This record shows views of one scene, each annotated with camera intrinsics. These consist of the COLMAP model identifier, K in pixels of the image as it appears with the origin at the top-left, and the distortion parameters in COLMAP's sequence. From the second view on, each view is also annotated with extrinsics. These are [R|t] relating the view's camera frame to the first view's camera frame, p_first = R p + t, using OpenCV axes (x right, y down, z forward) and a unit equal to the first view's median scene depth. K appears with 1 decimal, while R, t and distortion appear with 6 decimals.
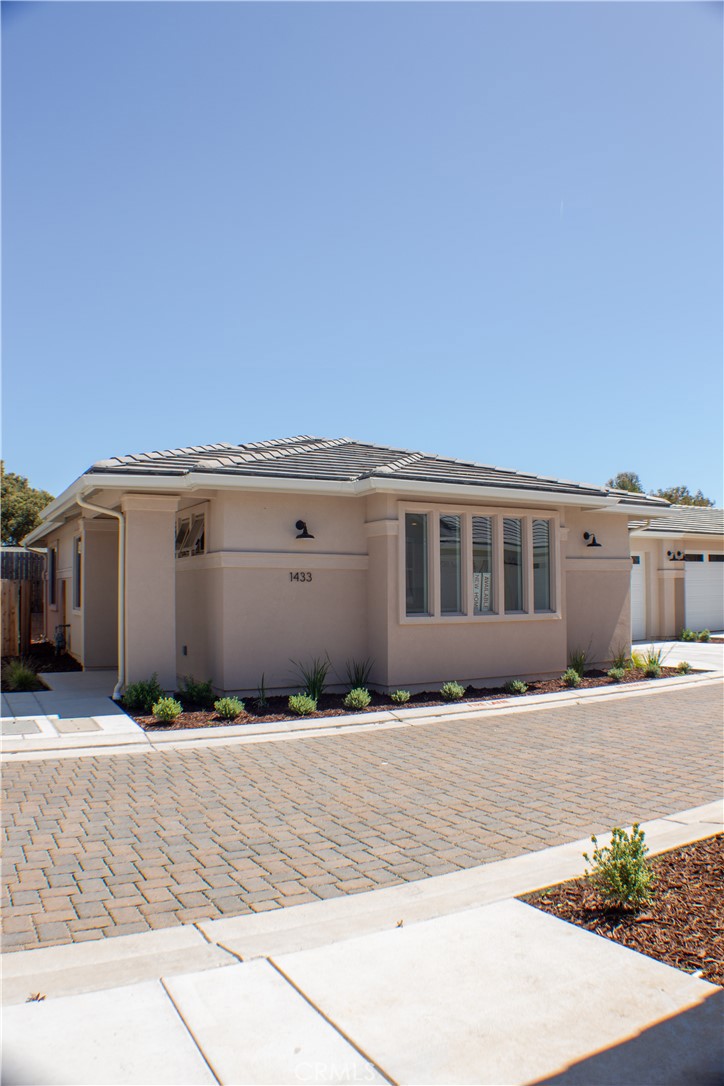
lens RADIAL K [[796.2, 0, 362.0], [0, 796.2, 543.0], [0, 0, 1]] dist [-0.239764, 0.098840]
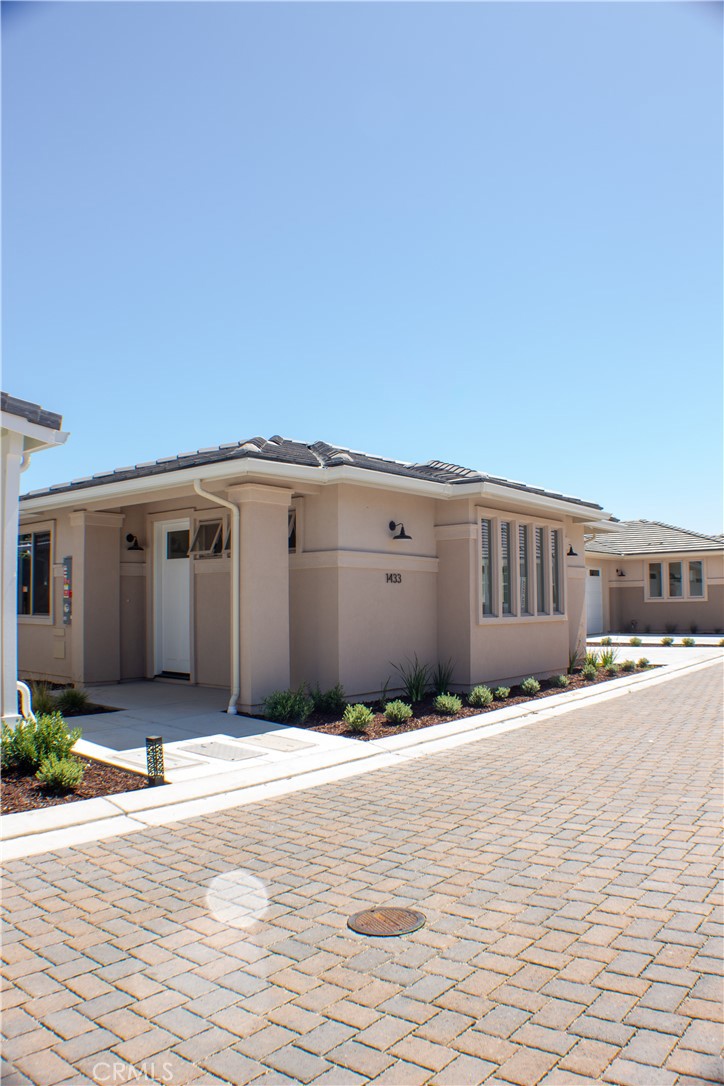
lens RADIAL K [[796.2, 0, 362.0], [0, 796.2, 543.0], [0, 0, 1]] dist [-0.239764, 0.098840]
pose [[0.928272, 0.026774, 0.370936, -0.483464], [-0.019016, 0.999518, -0.024555, 0.024043], [-0.371415, 0.015740, 0.928334, 0.096427]]
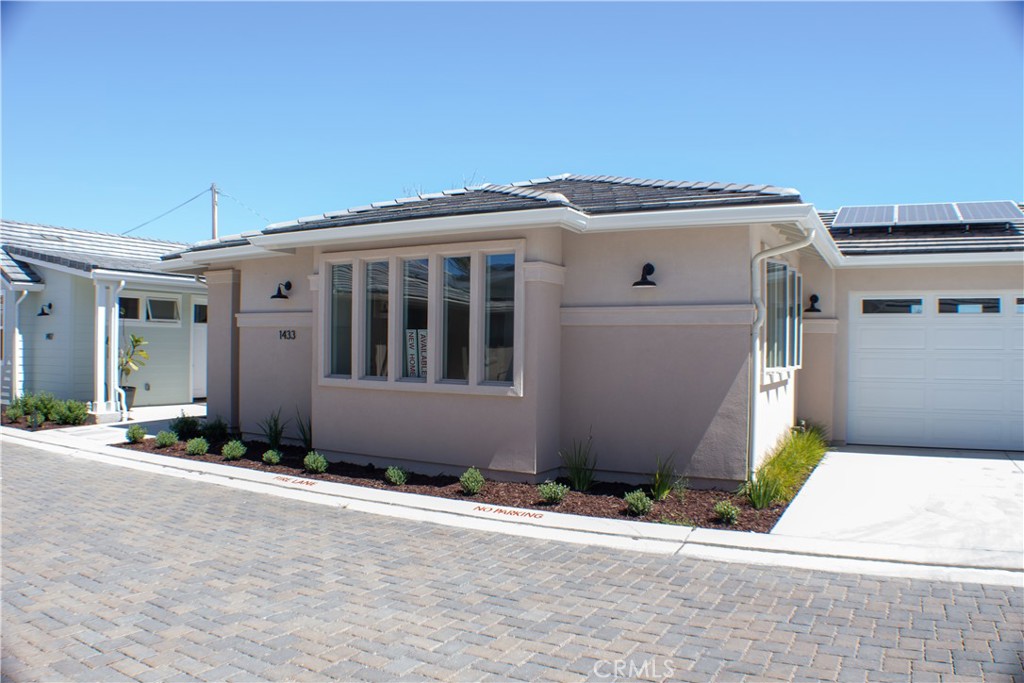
lens RADIAL K [[750.7, 0, 507.3], [0, 750.7, 336.0], [0, 0, 1]] dist [-0.239764, 0.098840]
pose [[0.527988, -0.002110, -0.849249, 0.911253], [0.034100, 0.999243, 0.018717, 0.036152], [0.848567, -0.038841, 0.527661, 0.734845]]
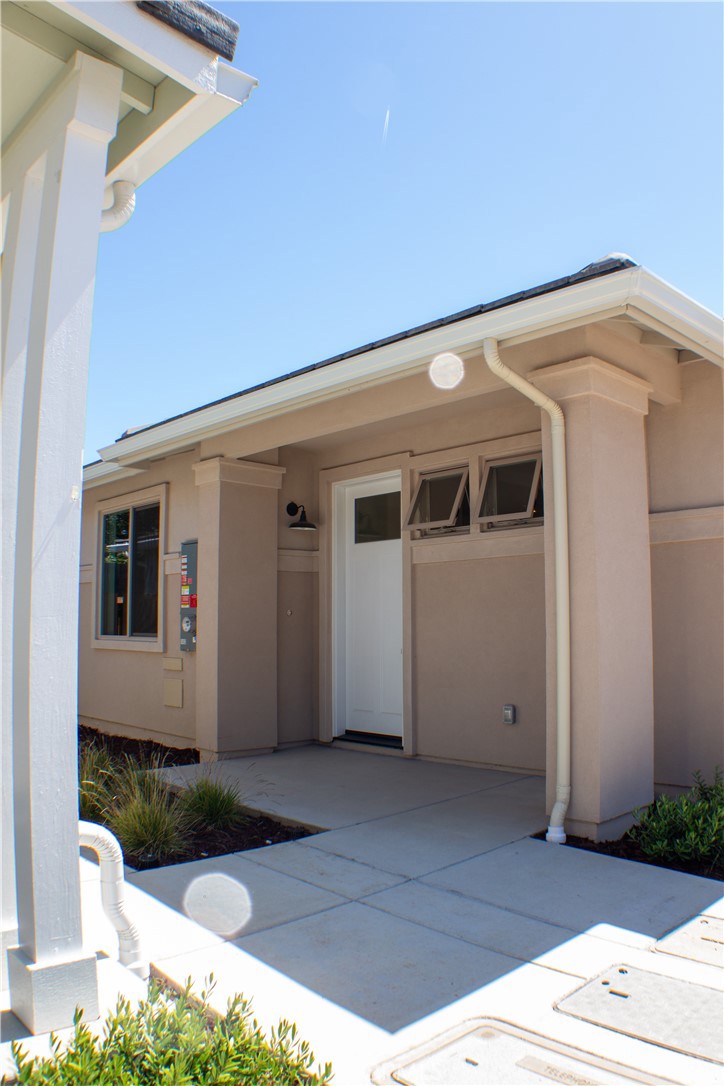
lens RADIAL K [[835.1, 0, 362.0], [0, 835.1, 543.0], [0, 0, 1]] dist [-0.243480, 0.111122]
pose [[0.968950, 0.032089, 0.245166, -0.495602], [-0.020743, 0.998597, -0.048722, 0.060064], [-0.246385, 0.042124, 0.968256, 0.556448]]
